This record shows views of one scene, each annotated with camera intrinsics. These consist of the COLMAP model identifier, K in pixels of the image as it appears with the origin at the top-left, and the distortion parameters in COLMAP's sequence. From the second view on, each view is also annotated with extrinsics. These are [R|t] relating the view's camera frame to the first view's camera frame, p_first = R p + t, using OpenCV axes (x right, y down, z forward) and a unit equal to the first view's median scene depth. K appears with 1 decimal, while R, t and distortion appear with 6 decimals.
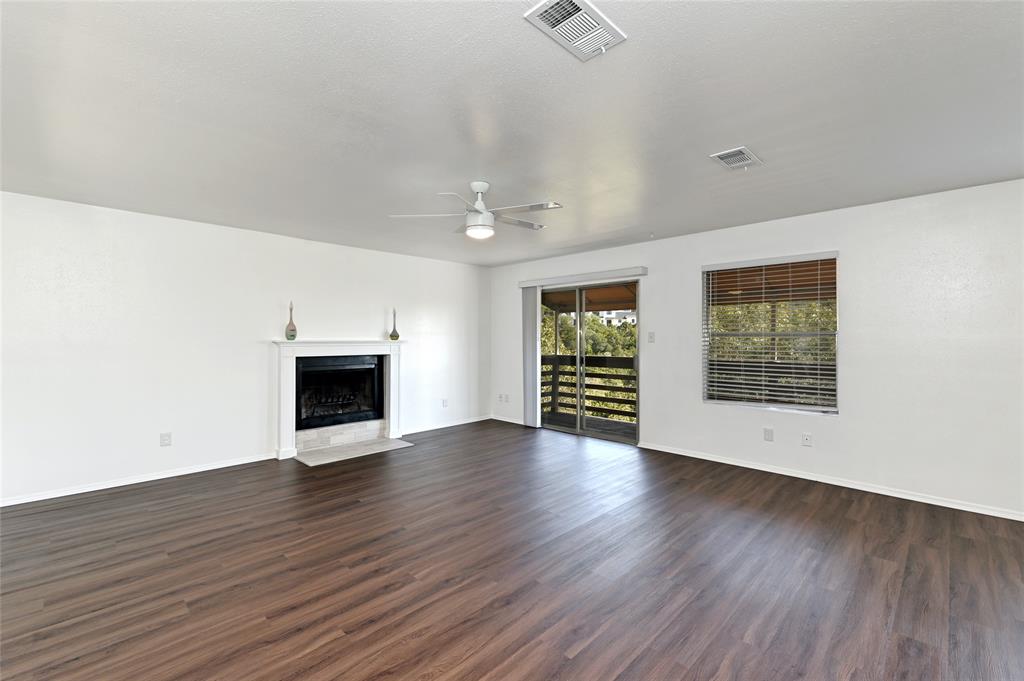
lens RADIAL K [[444.6, 0, 507.7], [0, 444.6, 336.1], [0, 0, 1]] dist [0.018155, -0.006365]
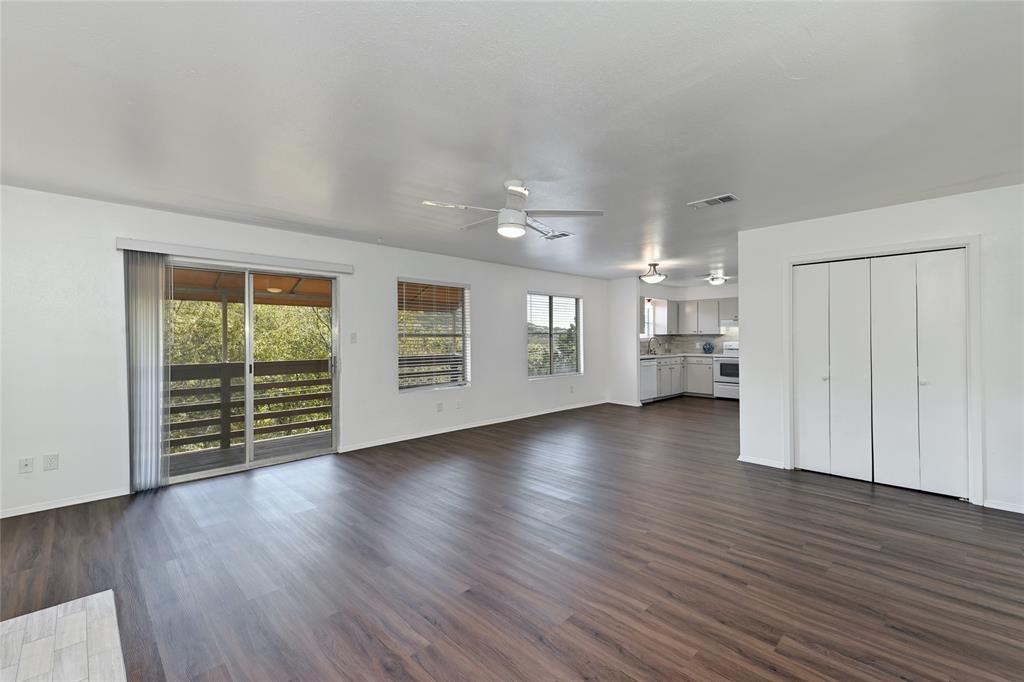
lens RADIAL K [[444.6, 0, 511.3], [0, 444.6, 340.7], [0, 0, 1]] dist [0.018155, -0.006365]
pose [[0.012231, -0.010016, 0.999875, -0.701518], [0.002327, 0.999947, 0.009988, 0.000049], [-0.999922, 0.002205, 0.012253, 0.665365]]
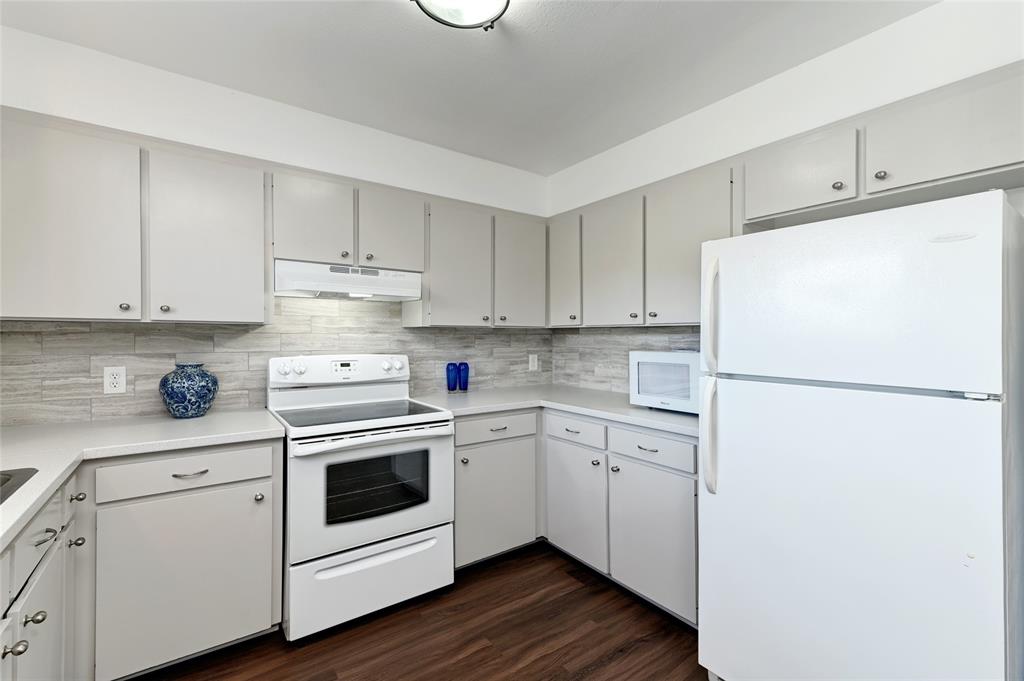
lens RADIAL K [[444.6, 0, 505.4], [0, 444.6, 341.3], [0, 0, 1]] dist [0.018155, -0.006365]
pose [[-0.983674, -0.004077, 0.179912, 0.951409], [-0.002752, 0.999967, 0.007615, 0.005587], [-0.179938, 0.006995, -0.983653, 0.164358]]
